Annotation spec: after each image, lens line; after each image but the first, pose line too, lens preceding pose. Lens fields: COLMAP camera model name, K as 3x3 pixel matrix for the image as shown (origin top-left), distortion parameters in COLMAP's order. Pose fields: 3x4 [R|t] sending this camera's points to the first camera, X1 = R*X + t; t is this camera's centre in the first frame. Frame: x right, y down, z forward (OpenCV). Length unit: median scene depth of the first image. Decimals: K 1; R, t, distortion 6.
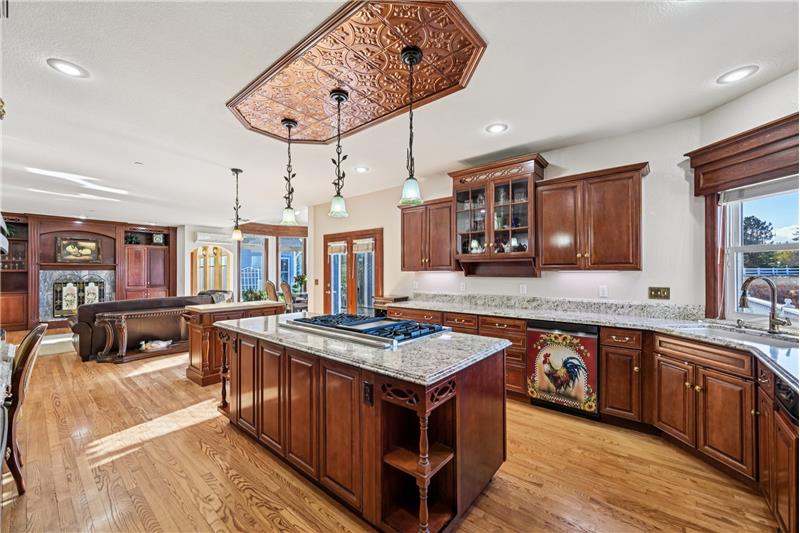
lens RADIAL K [[312.3, 0, 403.0], [0, 312.3, 270.1], [0, 0, 1]] dist [0.000350, 0.000355]
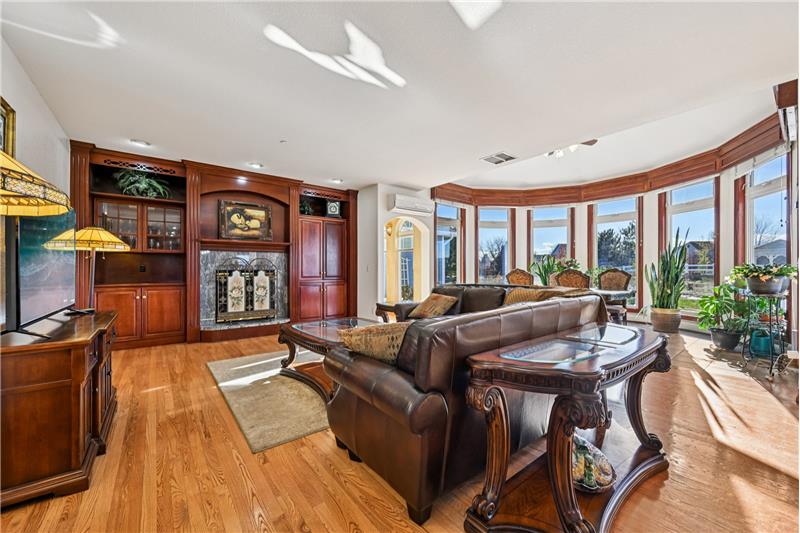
lens RADIAL K [[312.3, 0, 404.6], [0, 312.3, 267.8], [0, 0, 1]] dist [0.000350, 0.000355]
pose [[0.979302, 0.002423, -0.202389, -0.576953], [-0.000838, 0.999968, 0.007917, 0.028686], [0.202402, -0.007583, 0.979273, 0.423111]]
